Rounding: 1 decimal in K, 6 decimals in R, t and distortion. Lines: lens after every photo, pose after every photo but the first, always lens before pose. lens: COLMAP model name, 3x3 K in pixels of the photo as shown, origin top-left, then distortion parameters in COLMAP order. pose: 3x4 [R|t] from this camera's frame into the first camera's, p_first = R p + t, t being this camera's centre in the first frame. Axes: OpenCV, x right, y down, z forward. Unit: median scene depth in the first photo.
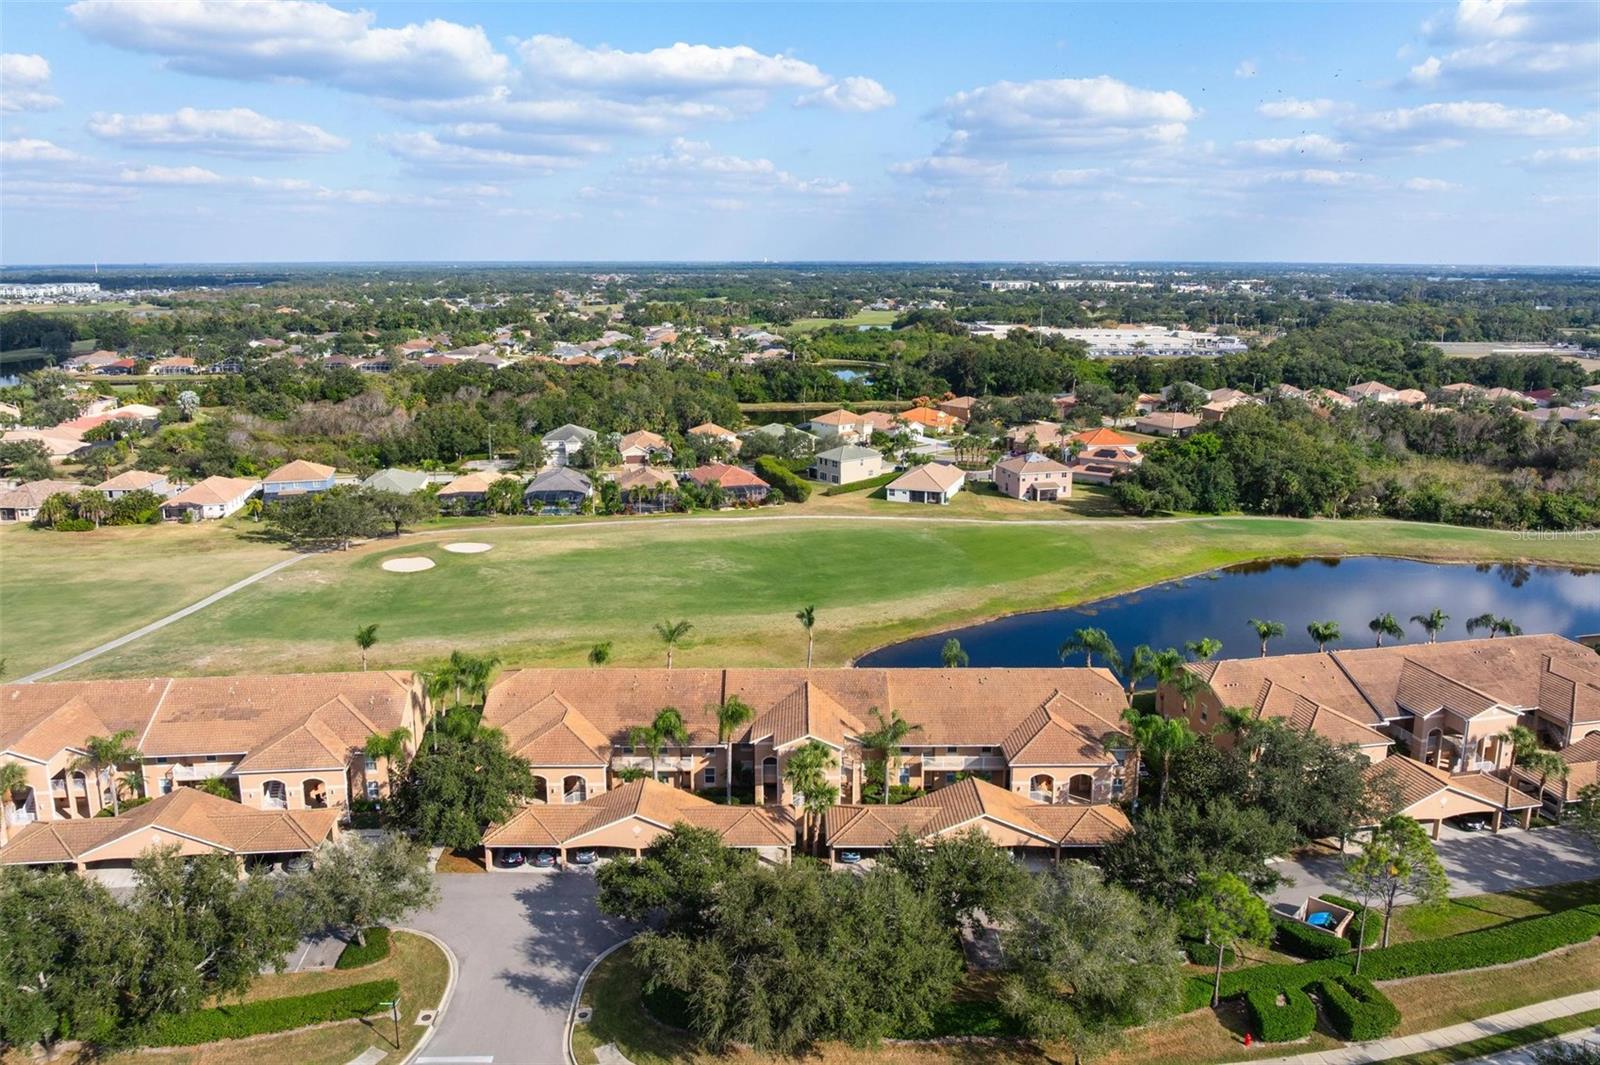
lens RADIAL K [[1139.3, 0, 800.7], [0, 1139.3, 486.5], [0, 0, 1]] dist [-0.051565, 0.015645]
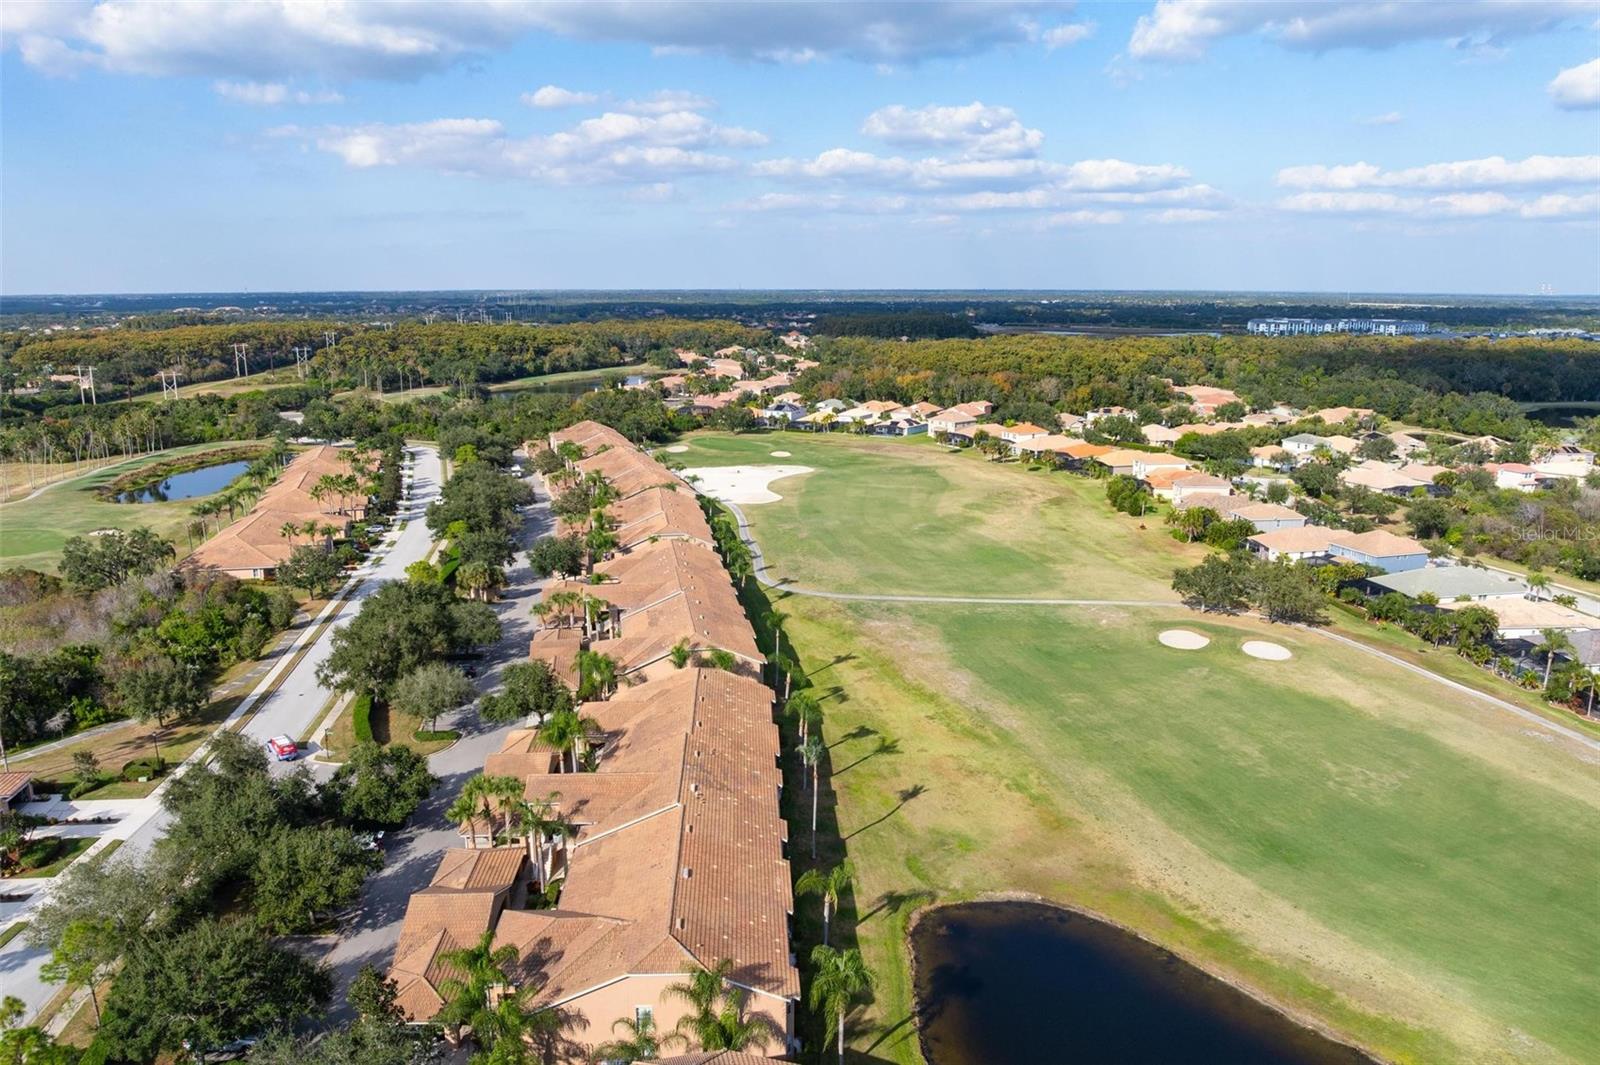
lens RADIAL K [[1139.3, 0, 803.4], [0, 1139.3, 591.4], [0, 0, 1]] dist [-0.051565, 0.015645]
pose [[0.039066, 0.257798, -0.965409, 0.379782], [-0.195256, 0.949491, 0.245646, -0.097819], [0.979974, 0.178906, 0.087429, 0.431597]]
